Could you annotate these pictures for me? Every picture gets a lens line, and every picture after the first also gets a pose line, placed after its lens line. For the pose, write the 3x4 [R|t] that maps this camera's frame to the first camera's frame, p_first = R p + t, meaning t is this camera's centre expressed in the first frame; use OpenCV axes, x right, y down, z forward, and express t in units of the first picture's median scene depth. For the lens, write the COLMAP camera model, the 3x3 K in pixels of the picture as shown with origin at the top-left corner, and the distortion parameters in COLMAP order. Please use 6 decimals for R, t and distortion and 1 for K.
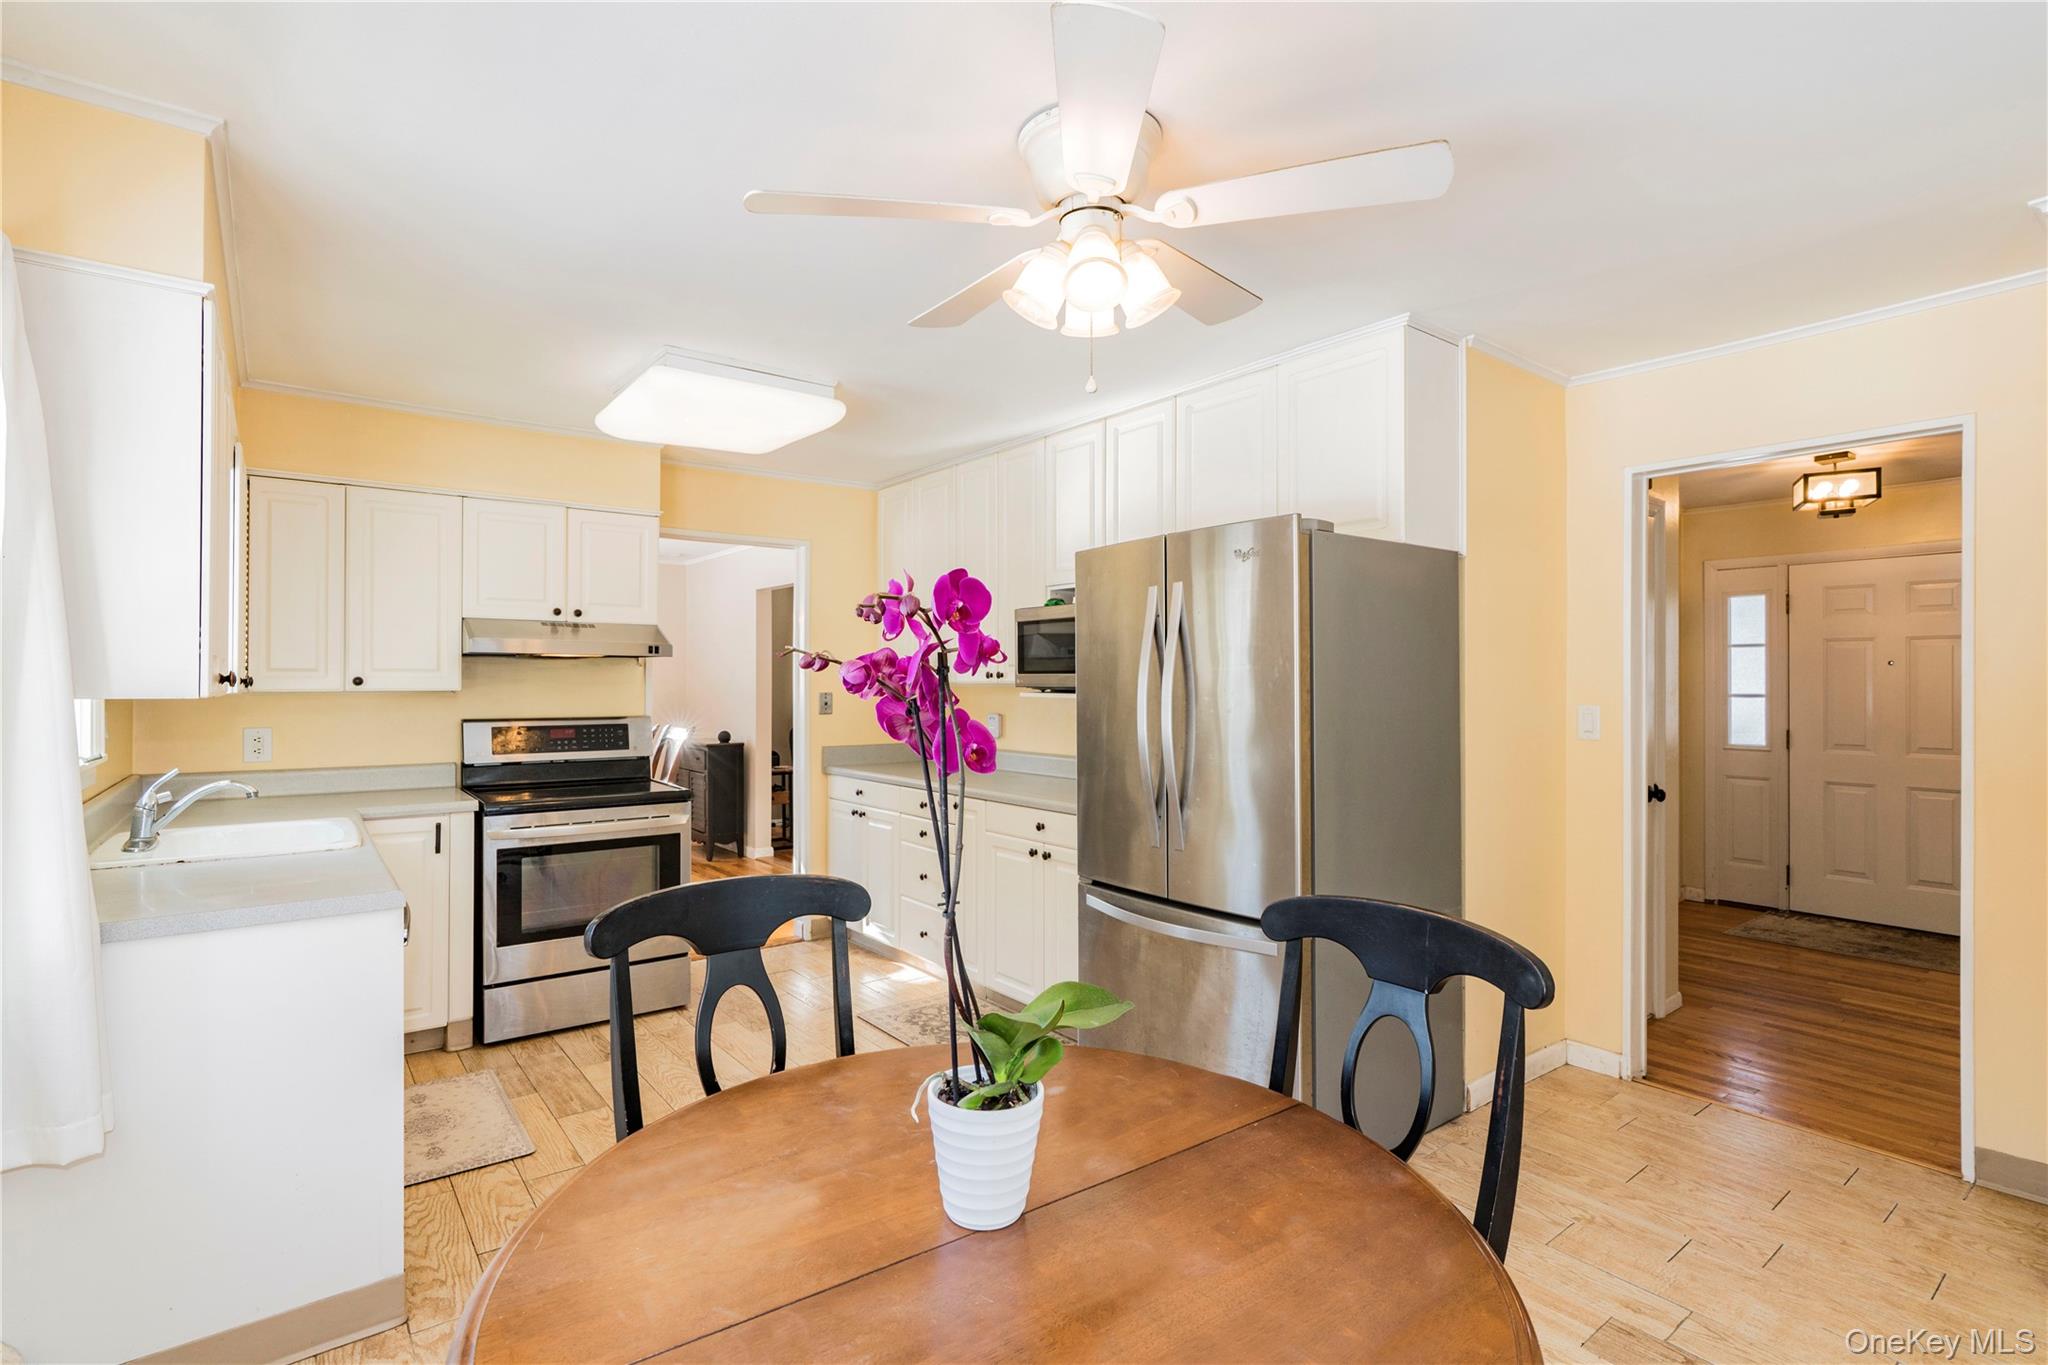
lens RADIAL K [[981.0, 0, 1030.1], [0, 981.0, 682.5], [0, 0, 1]] dist [0.001903, 0.000045]
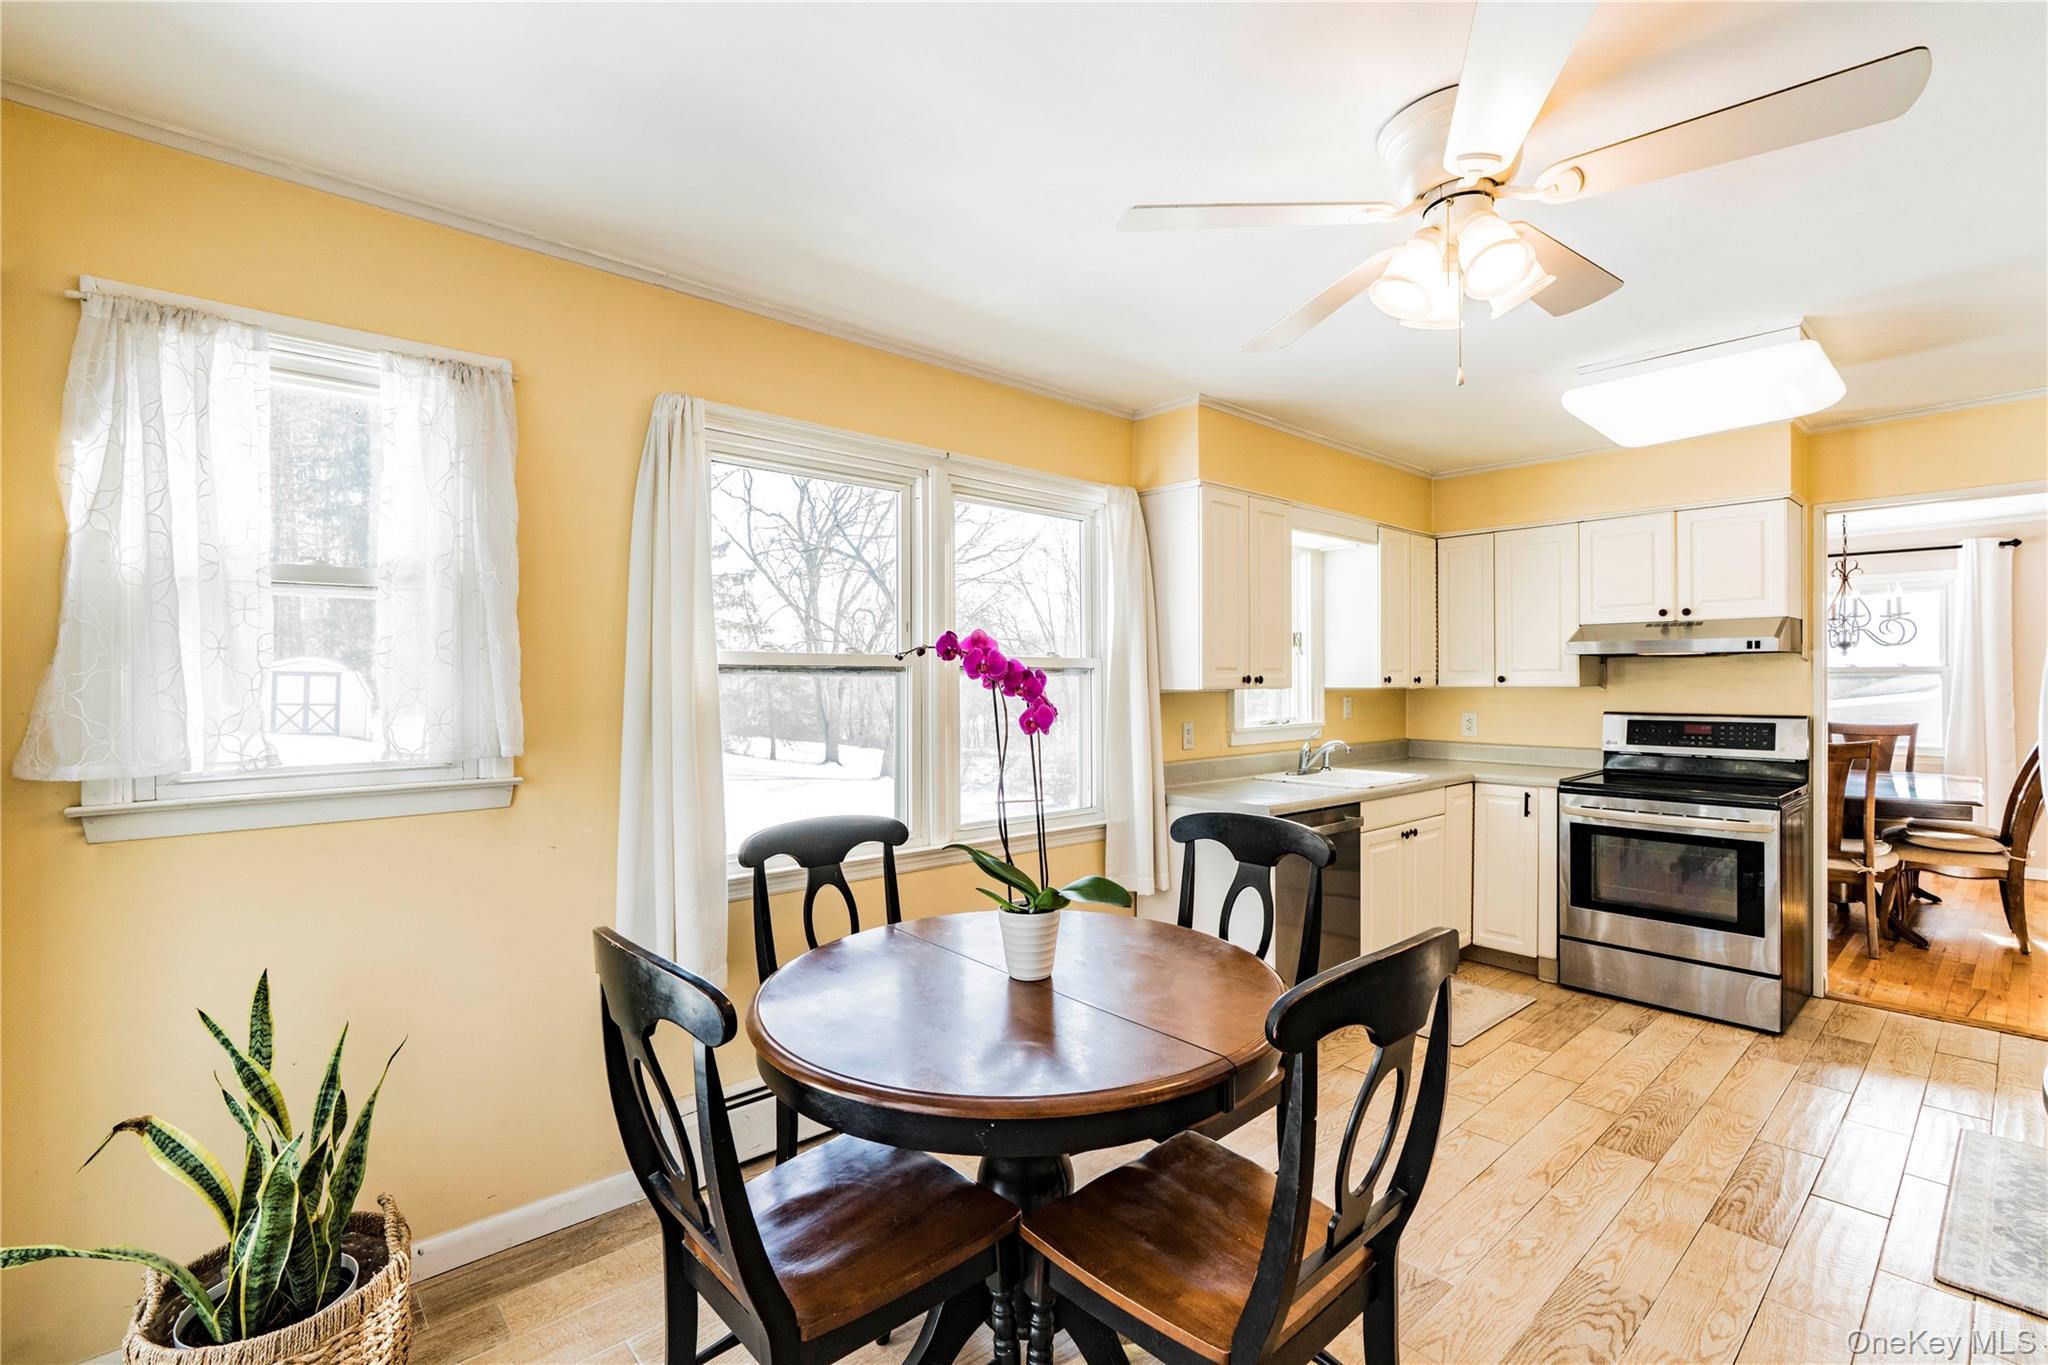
lens RADIAL K [[933.4, 0, 1028.7], [0, 933.4, 682.2], [0, 0, 1]] dist [-0.003584, 0.001190]
pose [[0.075008, -0.001864, -0.997181, 0.472332], [0.002179, 0.999996, -0.001705, 0.002946], [0.997181, -0.002045, 0.075012, 0.246247]]
